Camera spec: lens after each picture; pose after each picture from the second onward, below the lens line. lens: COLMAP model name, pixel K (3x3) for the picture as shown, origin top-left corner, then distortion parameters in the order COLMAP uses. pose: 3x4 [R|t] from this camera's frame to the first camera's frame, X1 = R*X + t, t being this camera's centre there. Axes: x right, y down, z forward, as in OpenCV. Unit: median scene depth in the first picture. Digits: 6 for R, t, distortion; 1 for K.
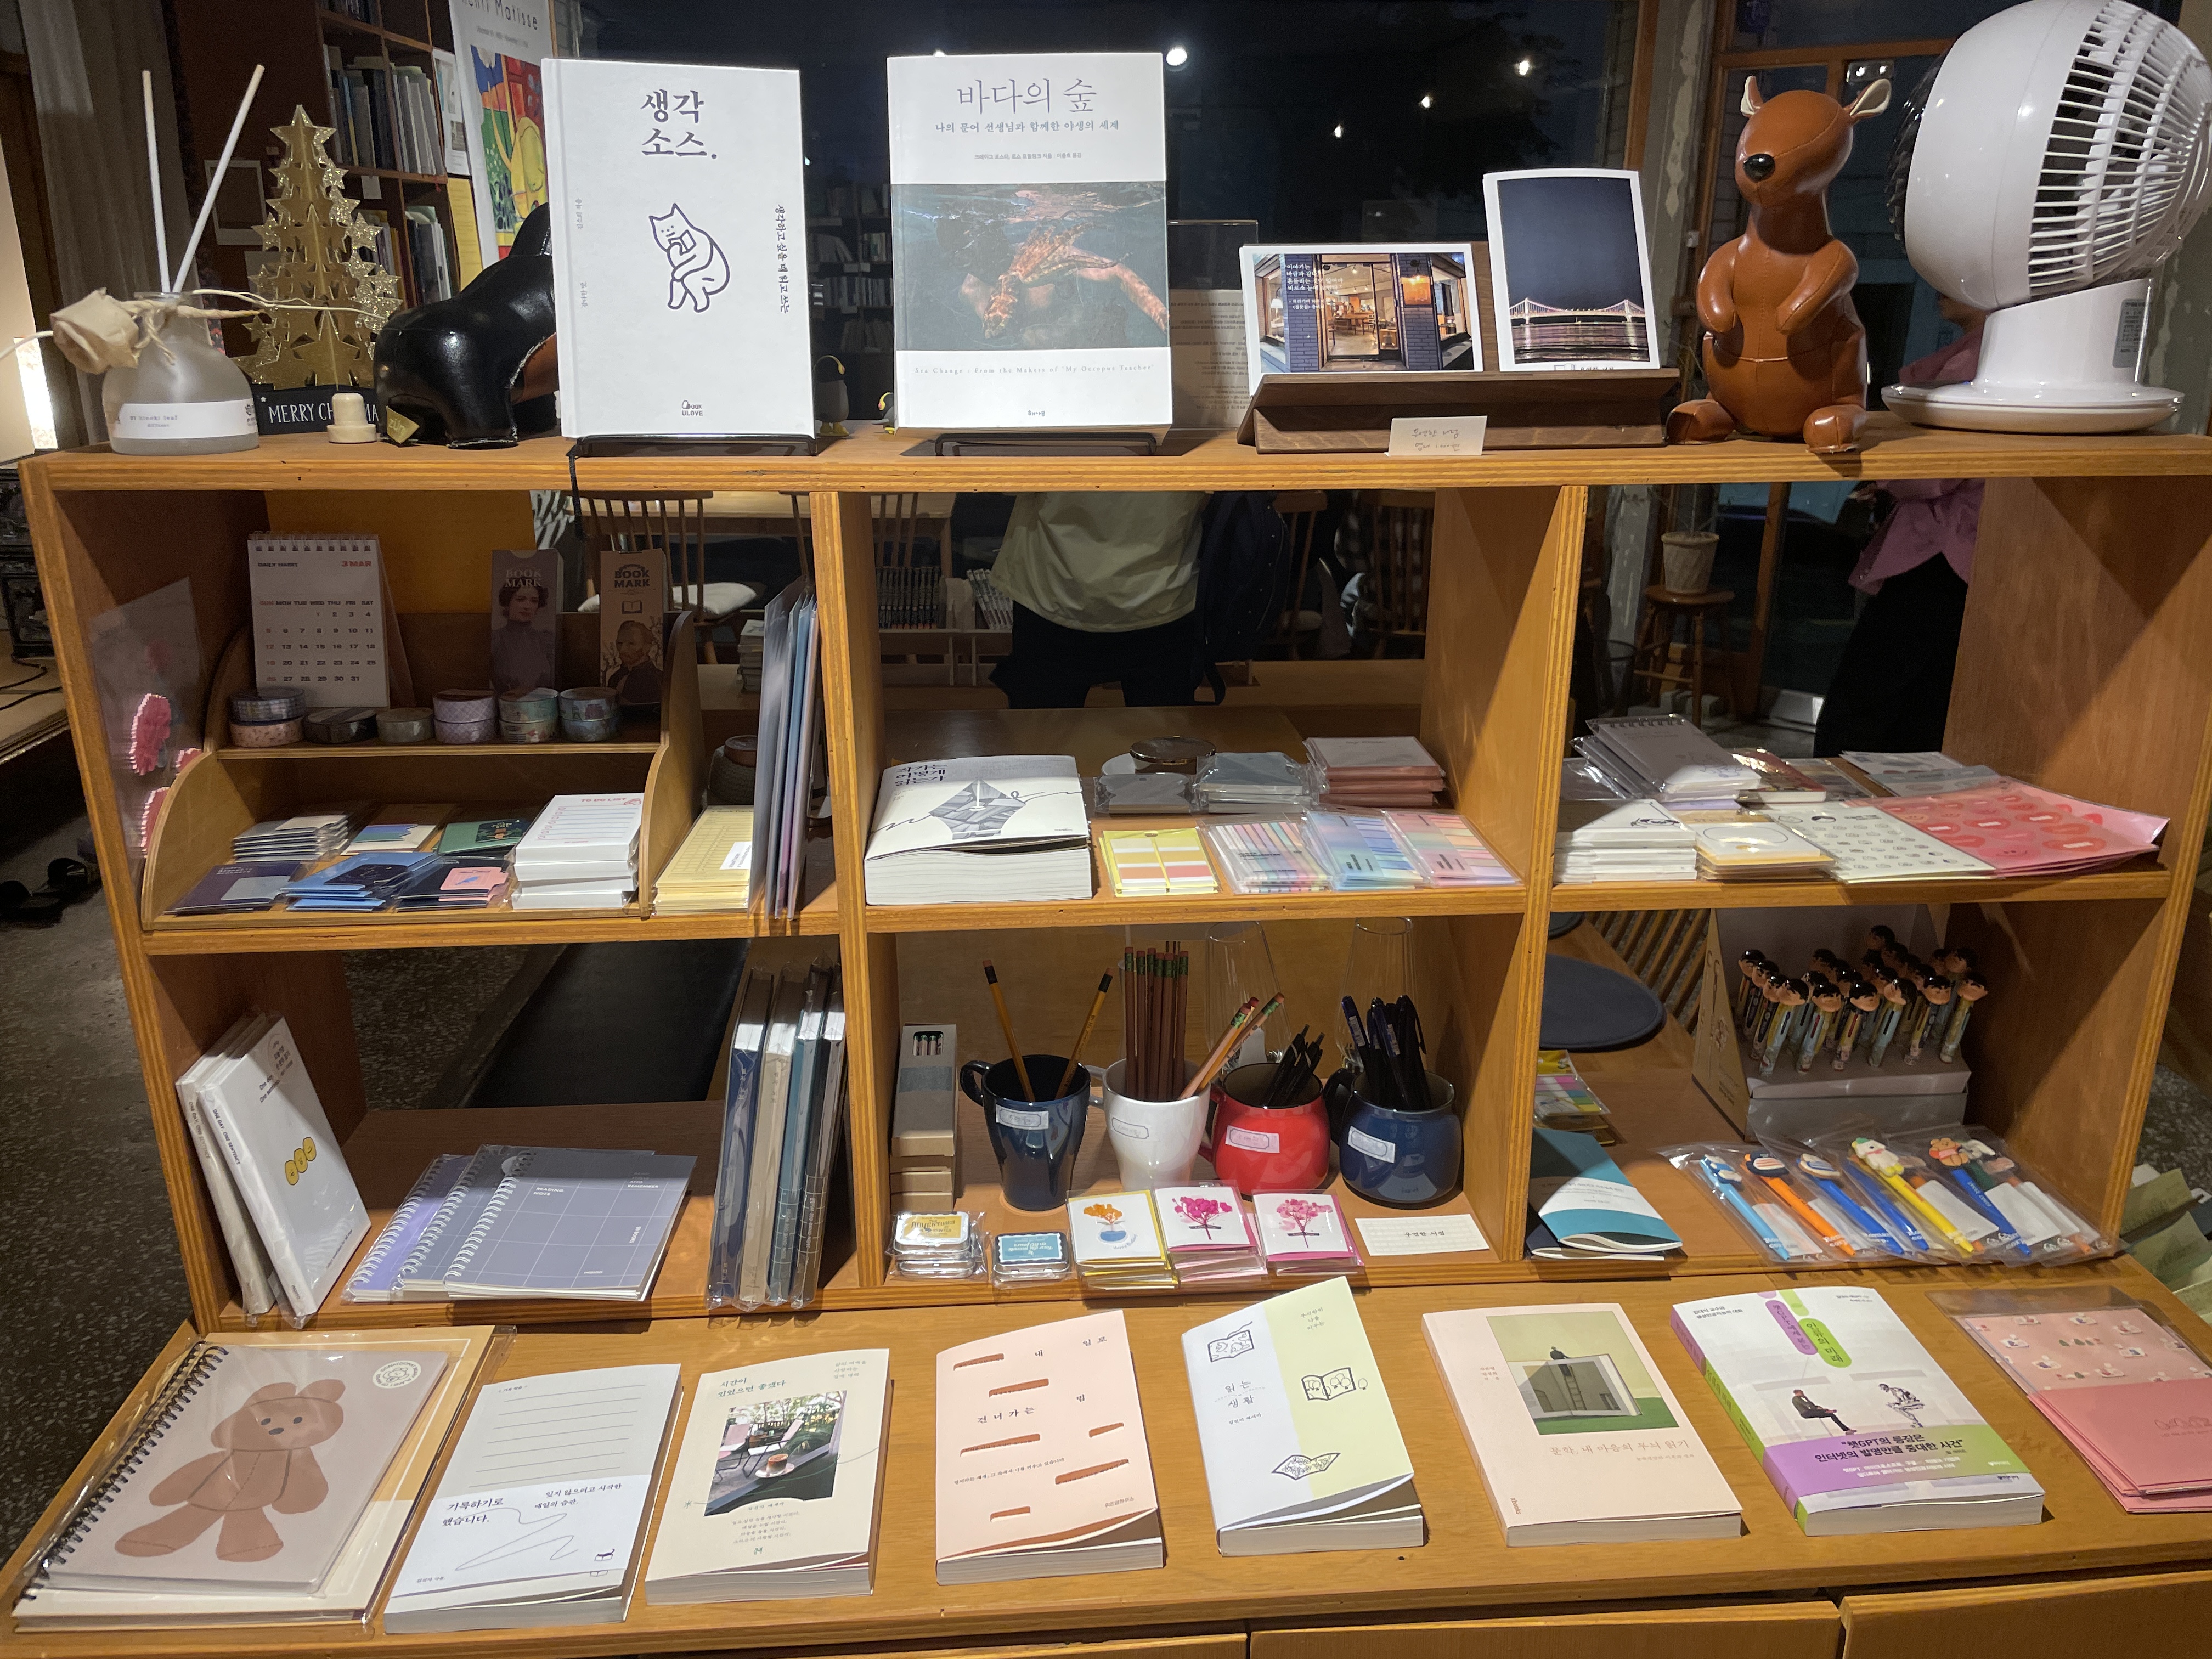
lens RADIAL K [[1706.2, 0, 1099.6], [0, 1706.2, 849.4], [0, 0, 1]] dist [0.077861, -0.105568]
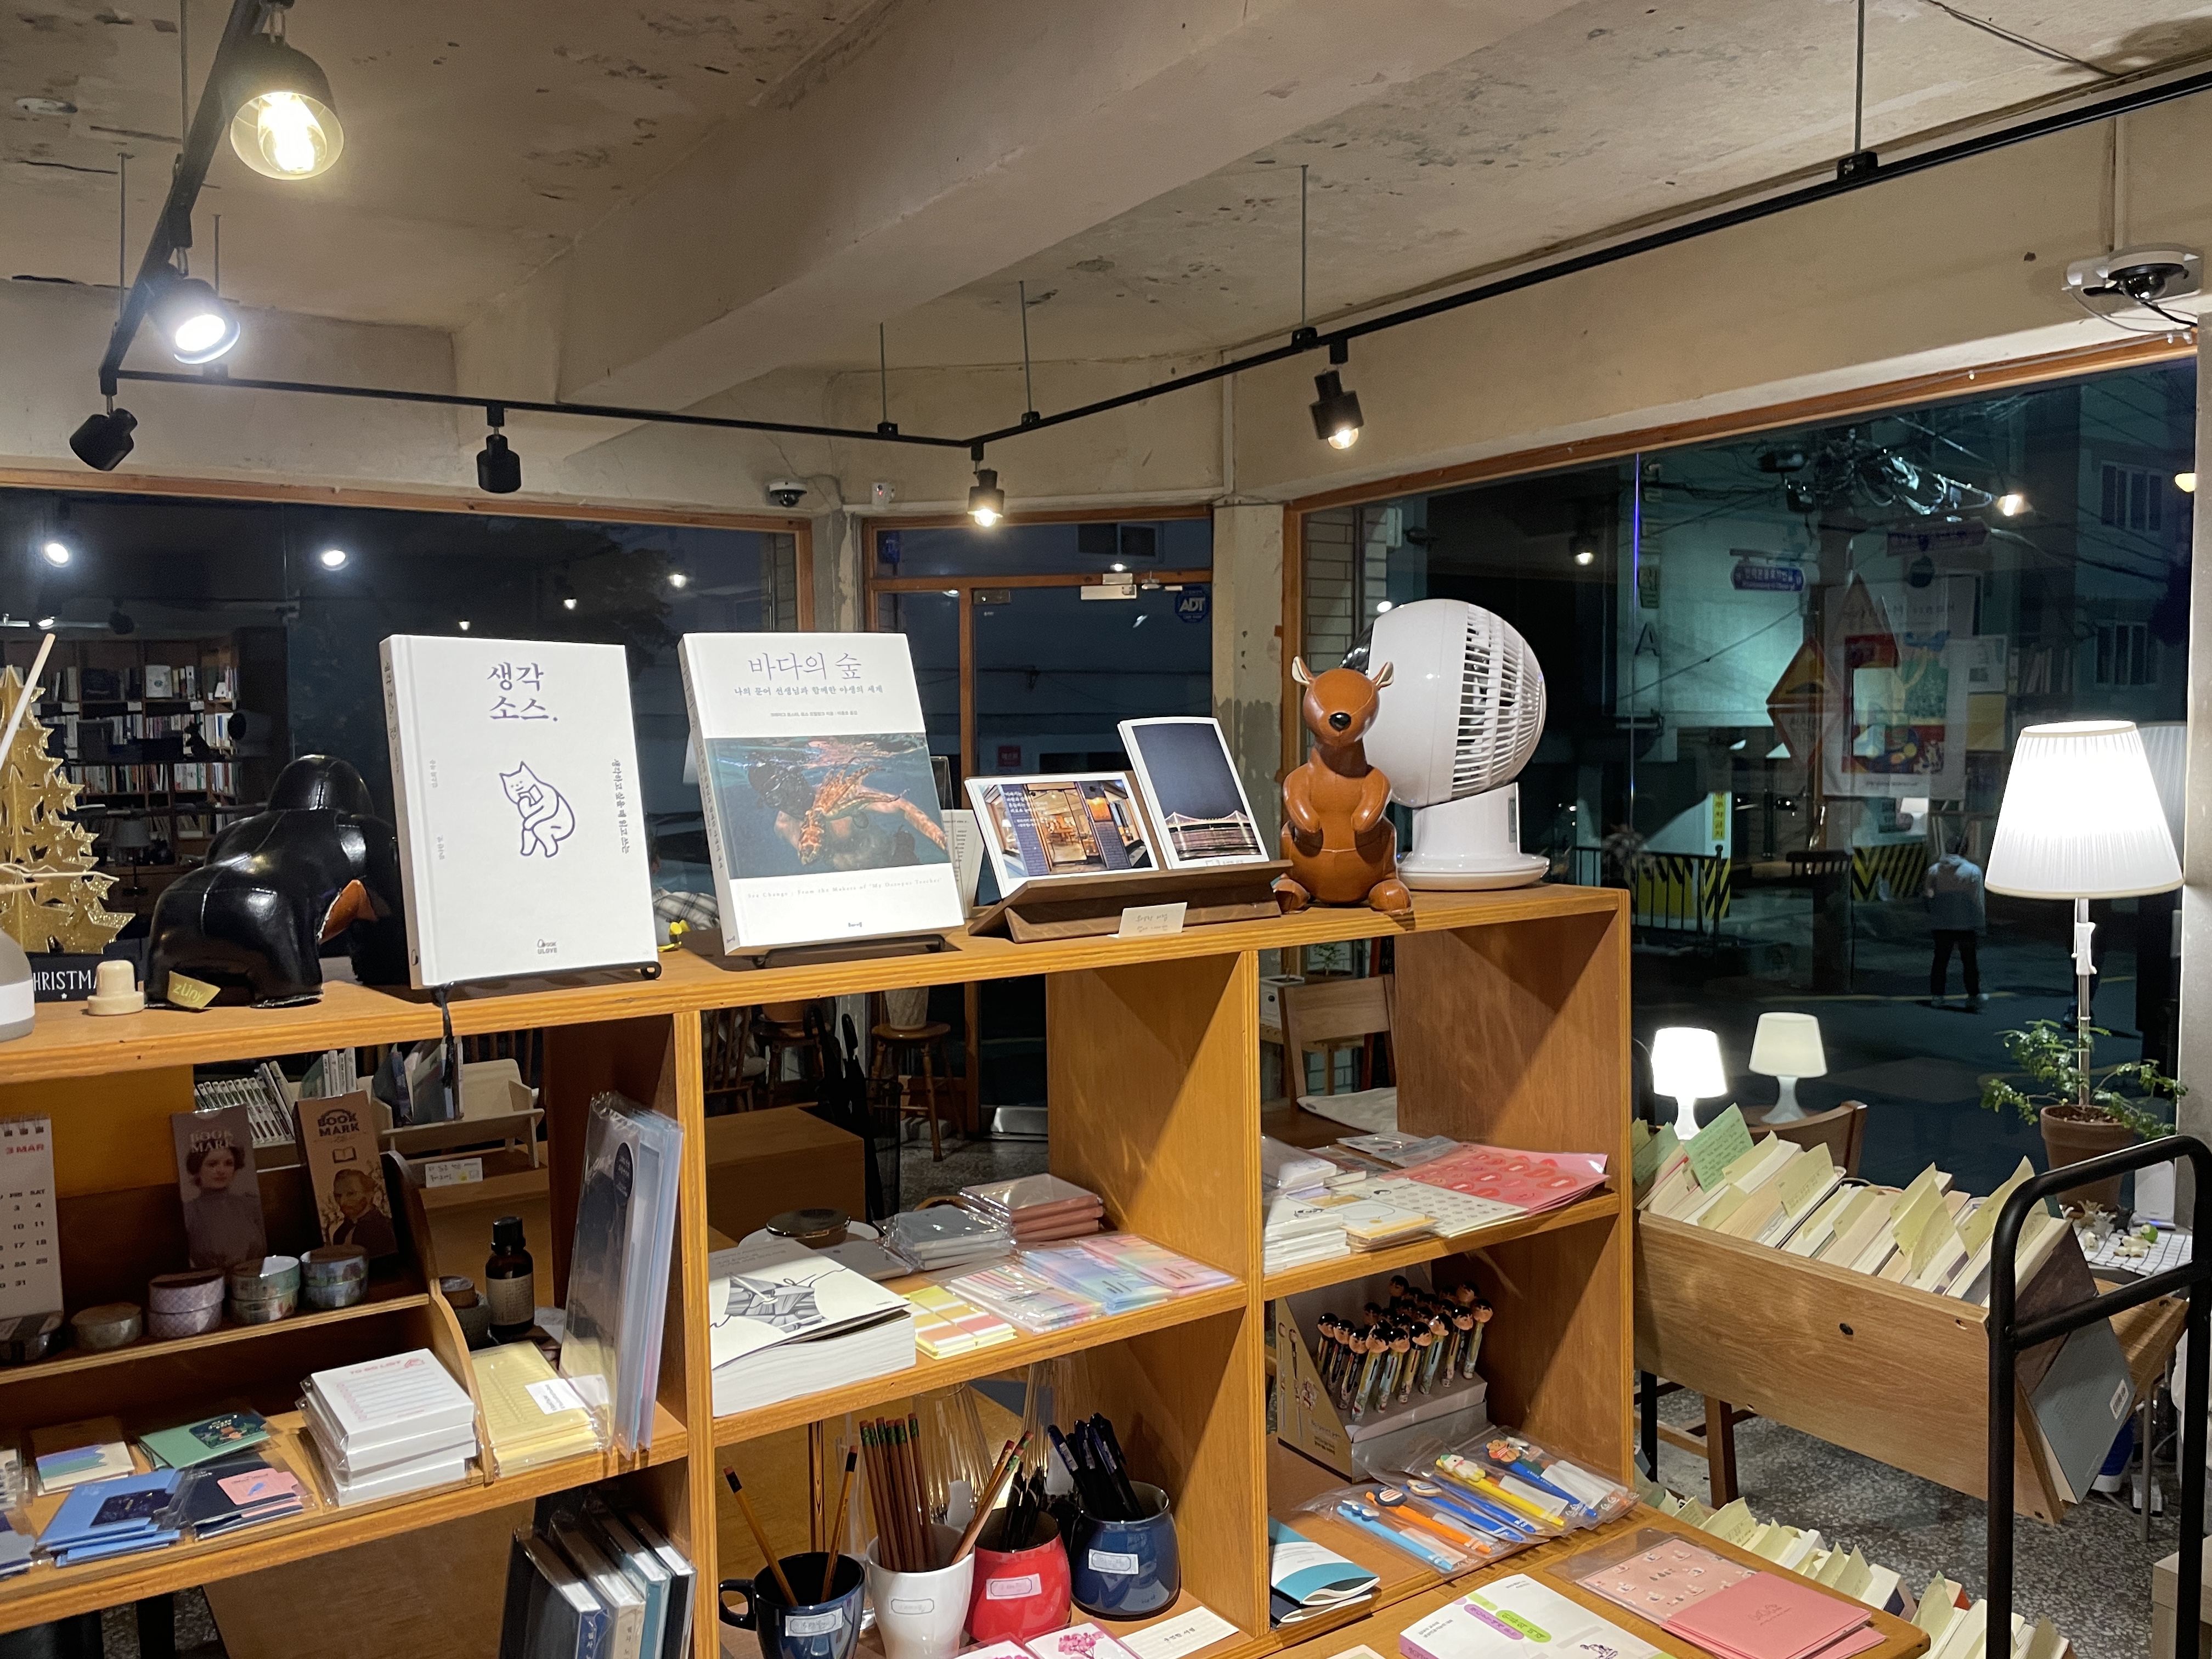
lens RADIAL K [[1706.2, 0, 1098.4], [0, 1706.2, 823.5], [0, 0, 1]] dist [0.077861, -0.105568]
pose [[0.867915, -0.041581, 0.494970, -0.404510], [0.175011, 0.958188, -0.226380, -0.031067], [-0.464861, 0.283104, 0.838902, -0.037586]]
